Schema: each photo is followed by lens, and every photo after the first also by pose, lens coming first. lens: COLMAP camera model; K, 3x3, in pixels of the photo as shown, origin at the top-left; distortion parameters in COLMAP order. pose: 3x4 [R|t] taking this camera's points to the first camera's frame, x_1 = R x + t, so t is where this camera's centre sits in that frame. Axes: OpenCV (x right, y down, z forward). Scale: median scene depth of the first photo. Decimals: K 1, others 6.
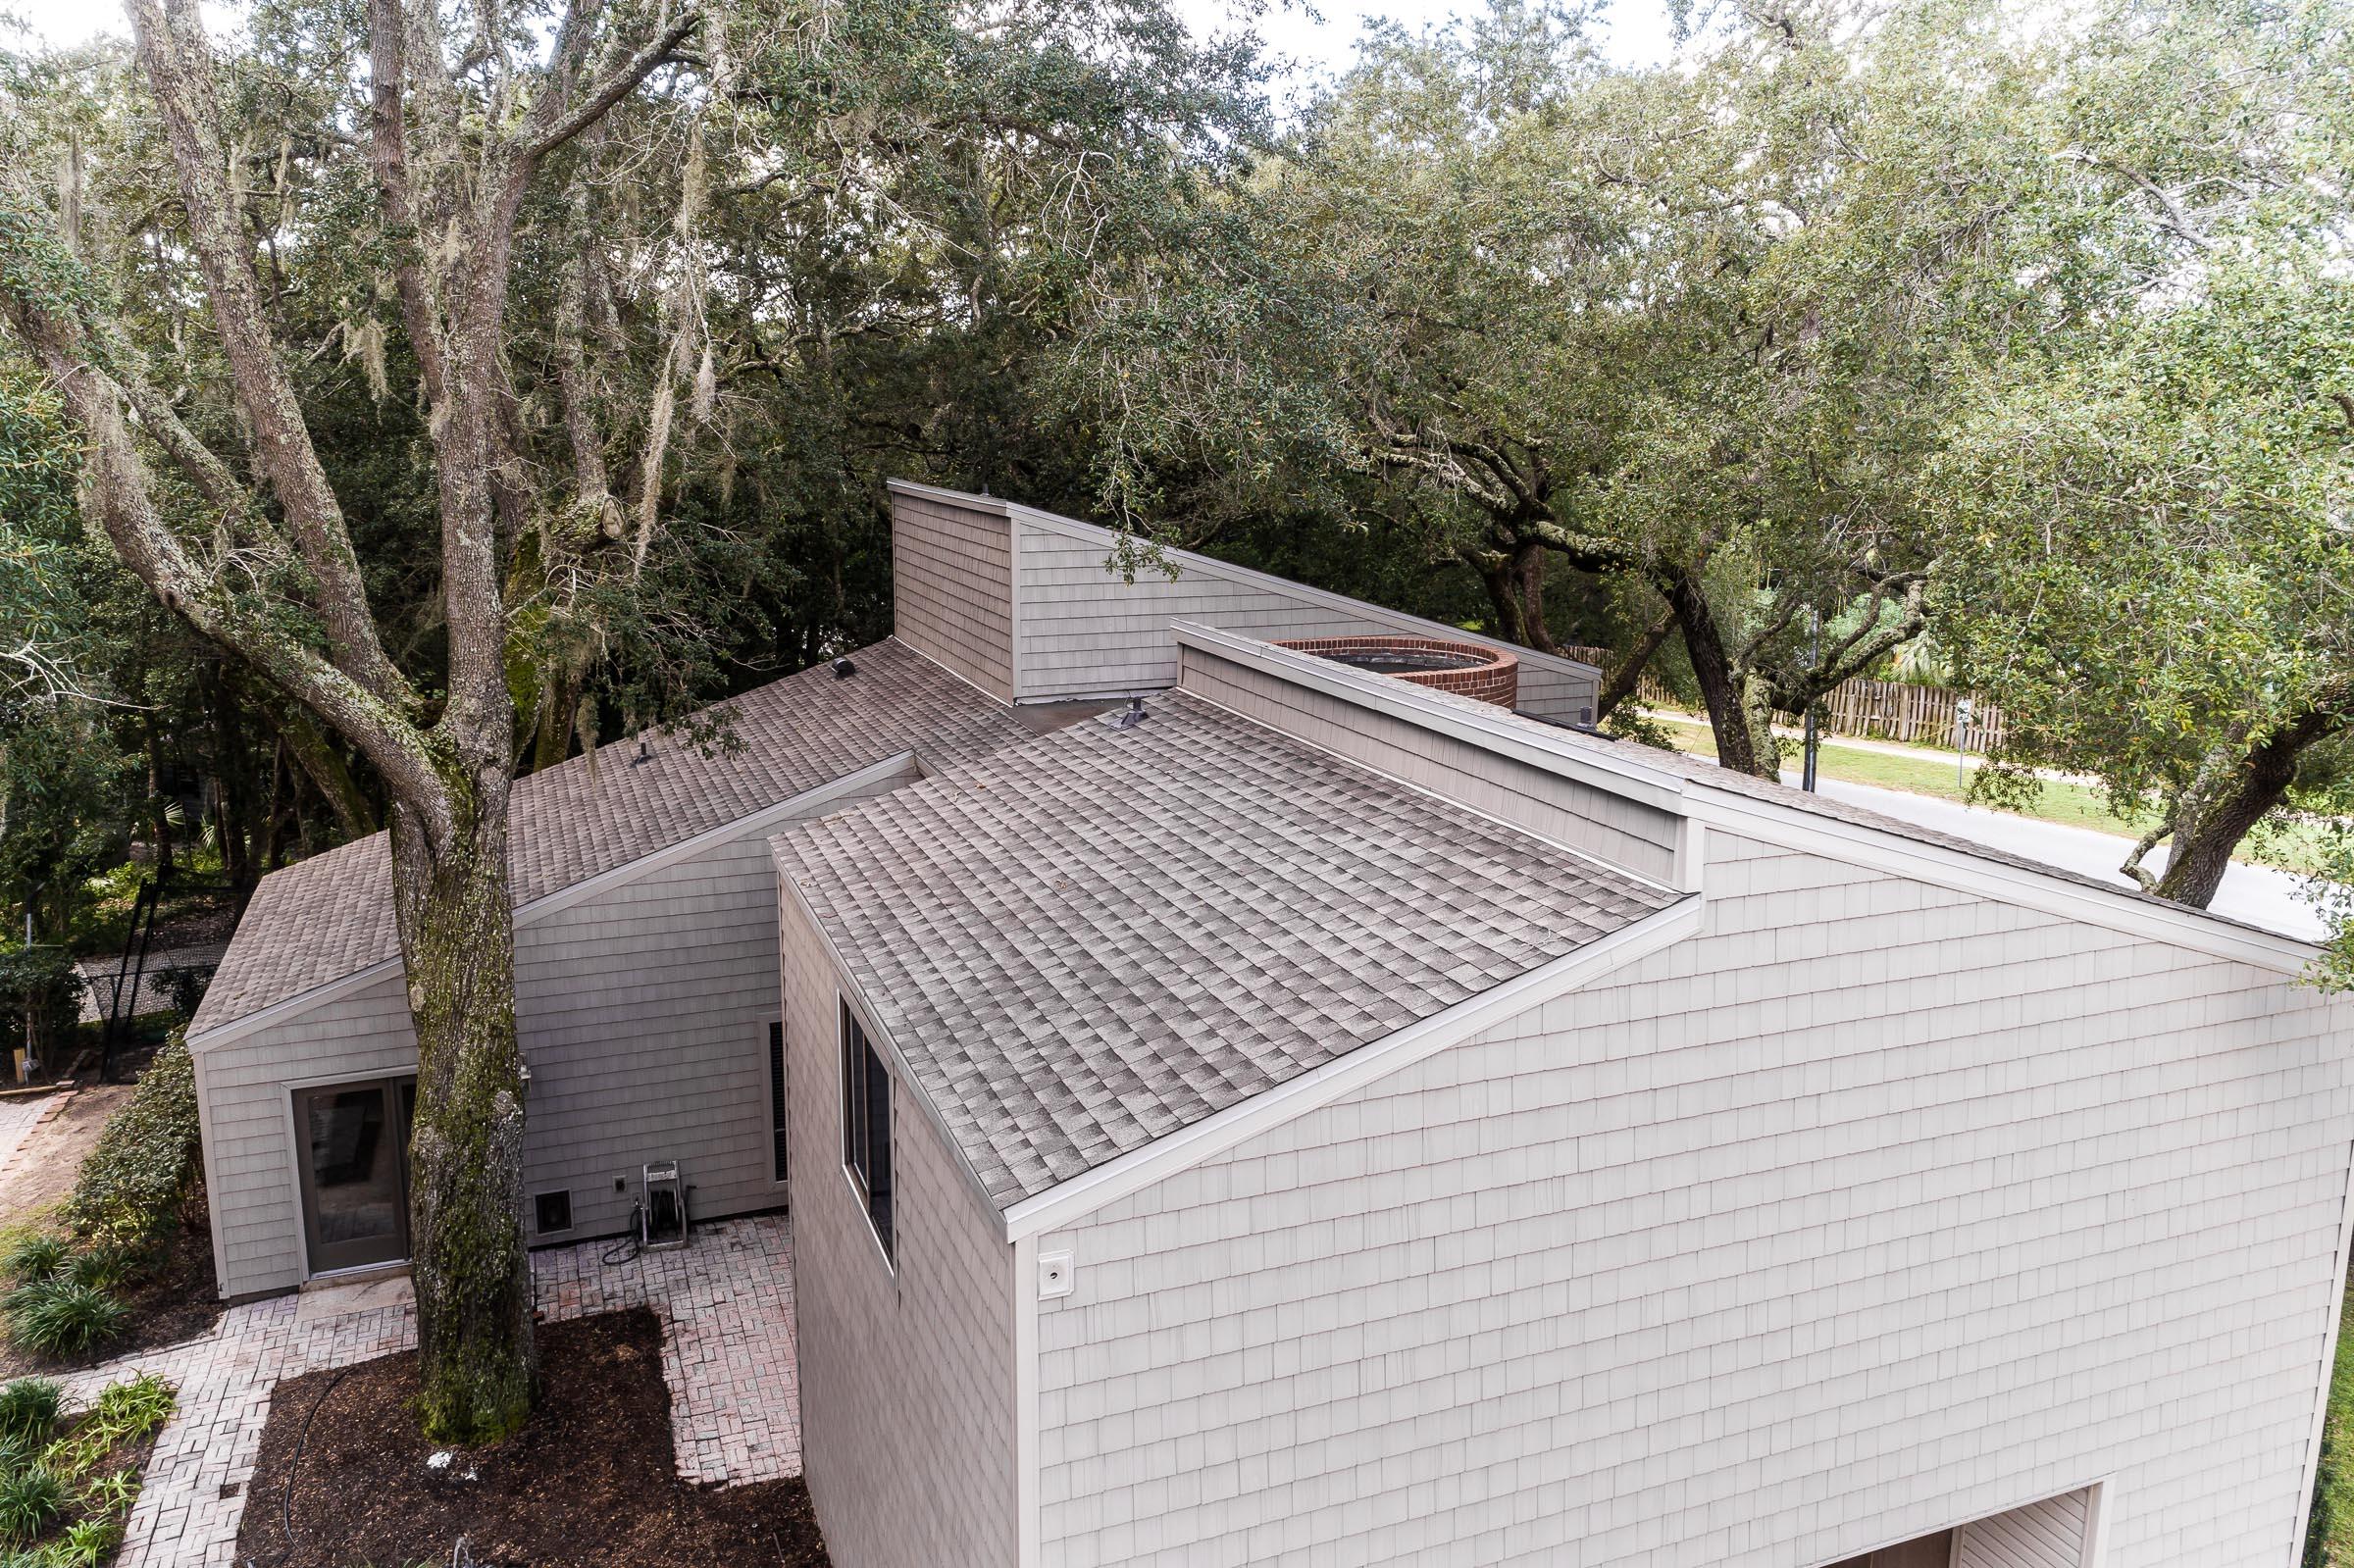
lens RADIAL K [[1677.6, 0, 1163.5], [0, 1677.6, 709.3], [0, 0, 1]] dist [0.006293, -0.002146]
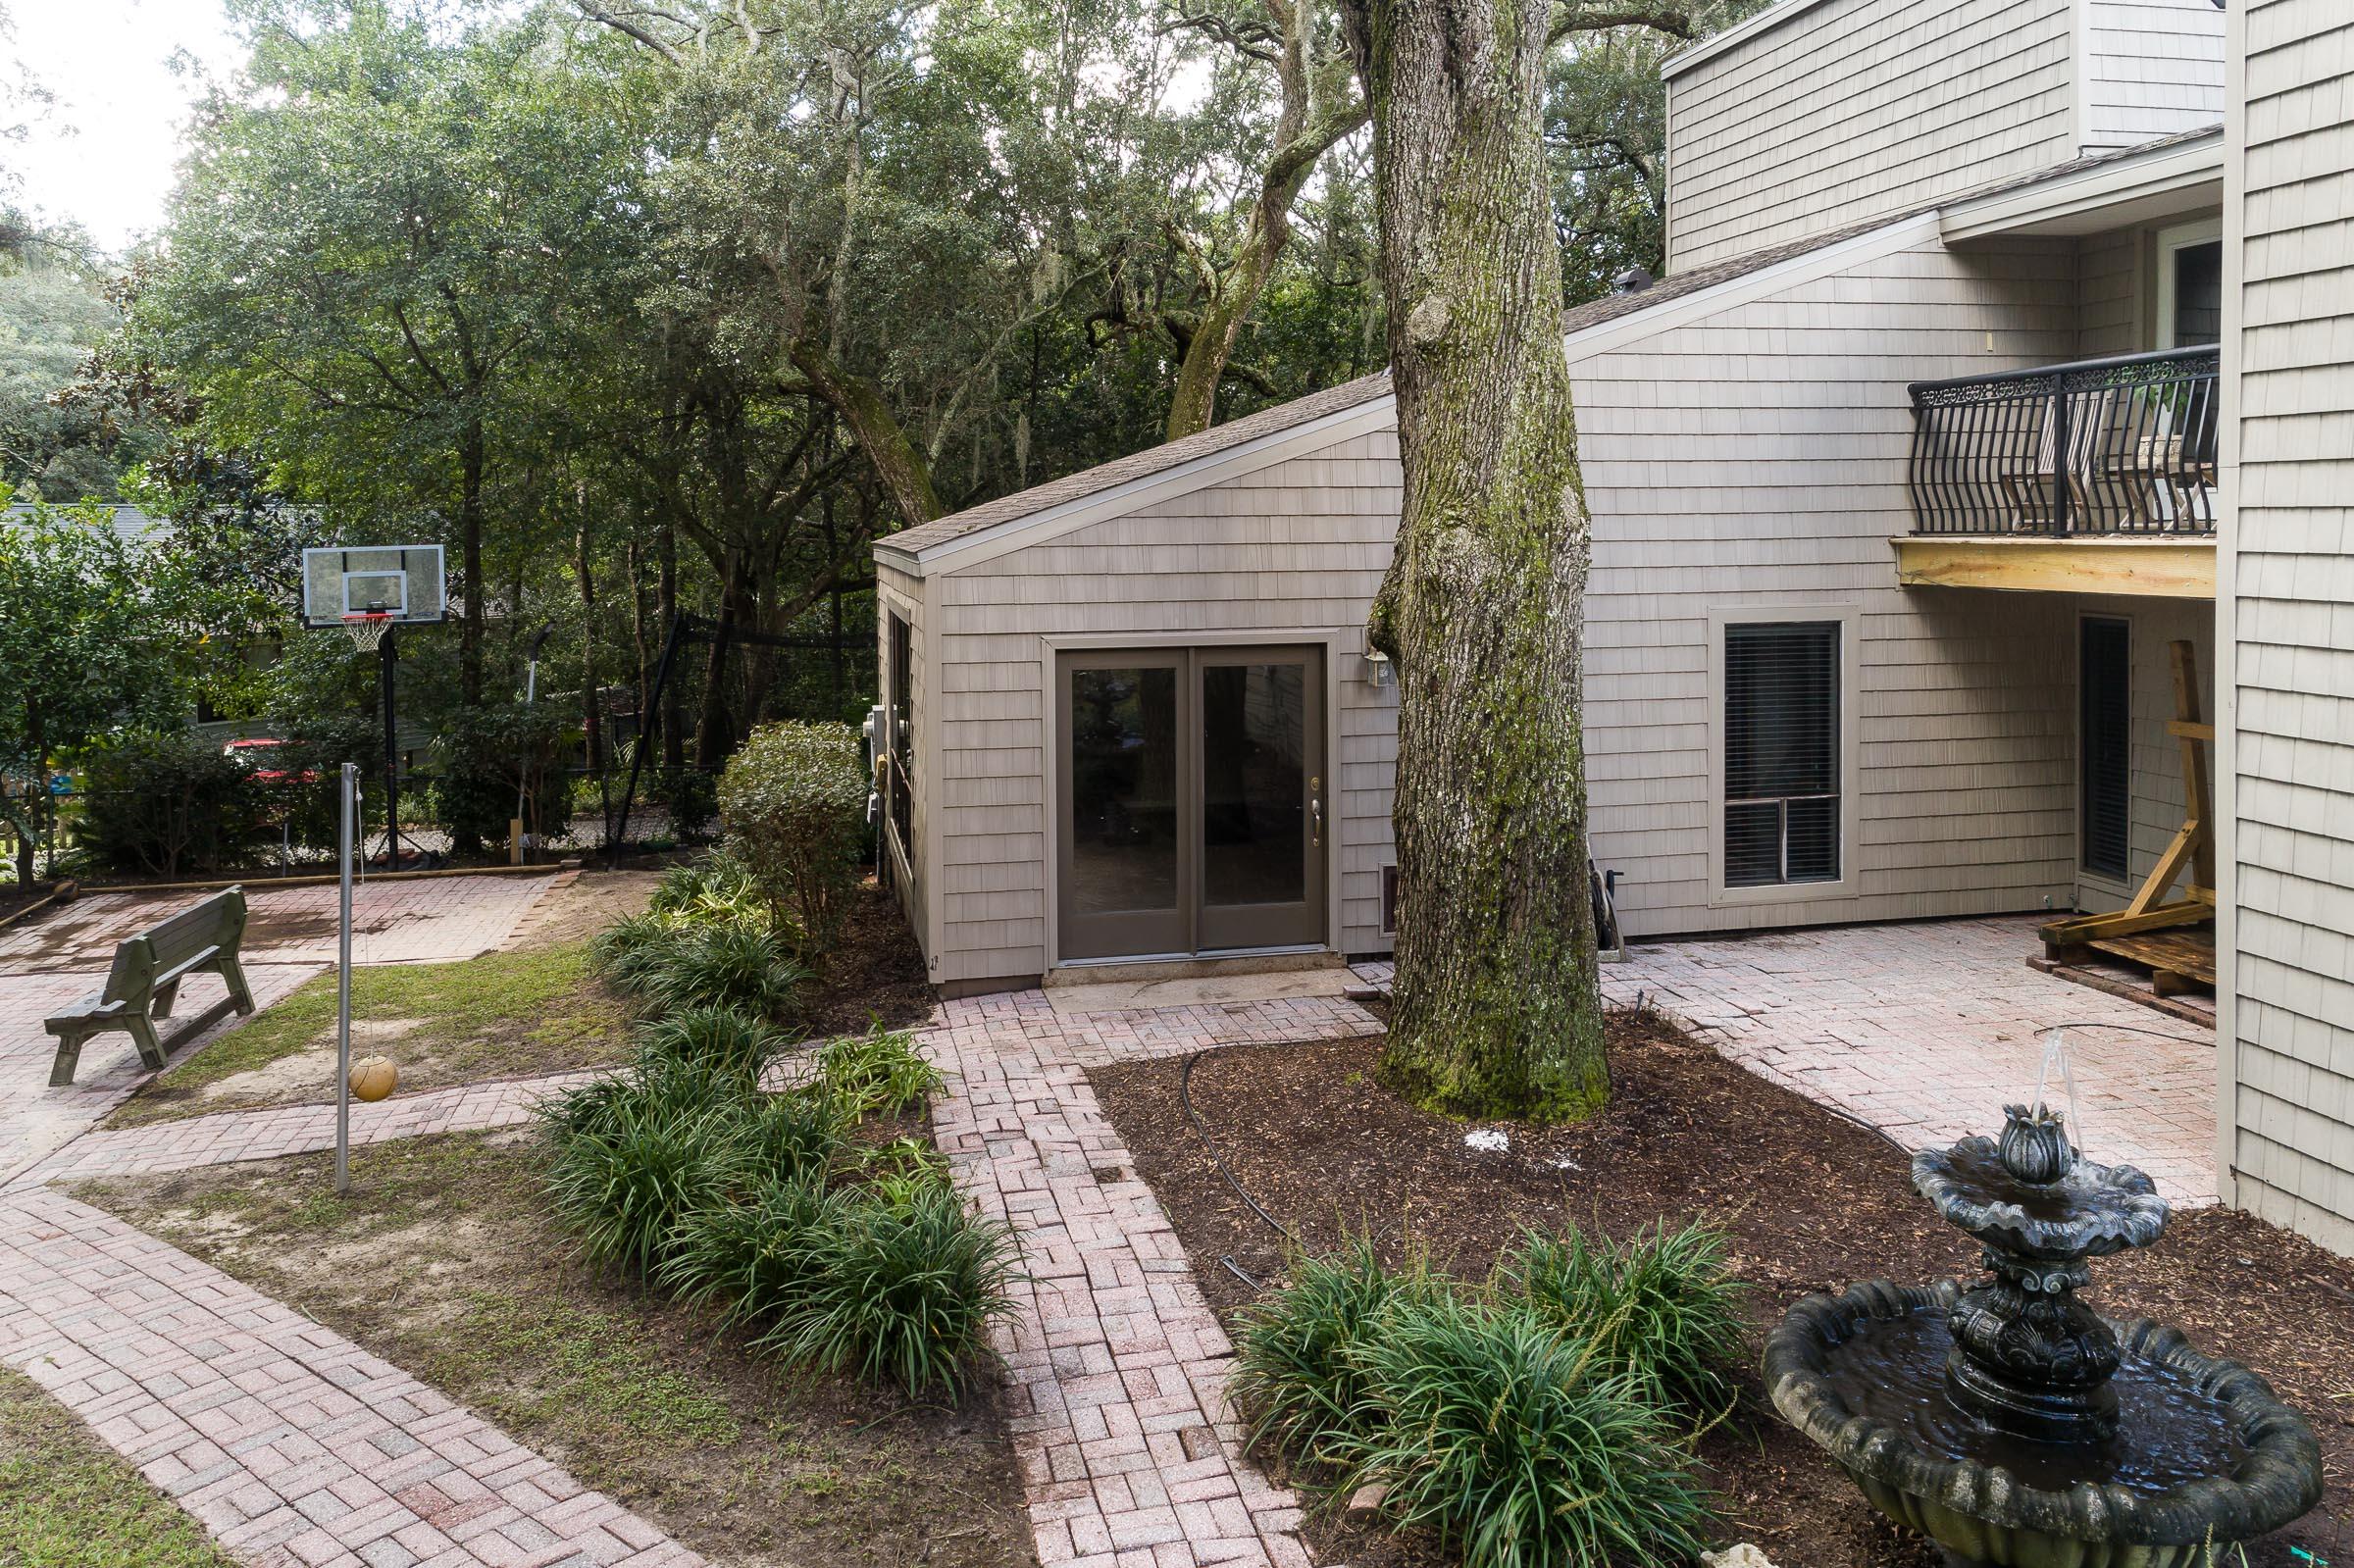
lens RADIAL K [[1677.3, 0, 1195.3], [0, 1677.3, 594.4], [0, 0, 1]] dist [0.021843, -0.002113]
pose [[0.991585, 0.000688, -0.129459, -0.447231], [-0.021181, 0.987374, -0.156984, 0.356563], [0.127717, 0.158405, 0.979079, 0.435558]]
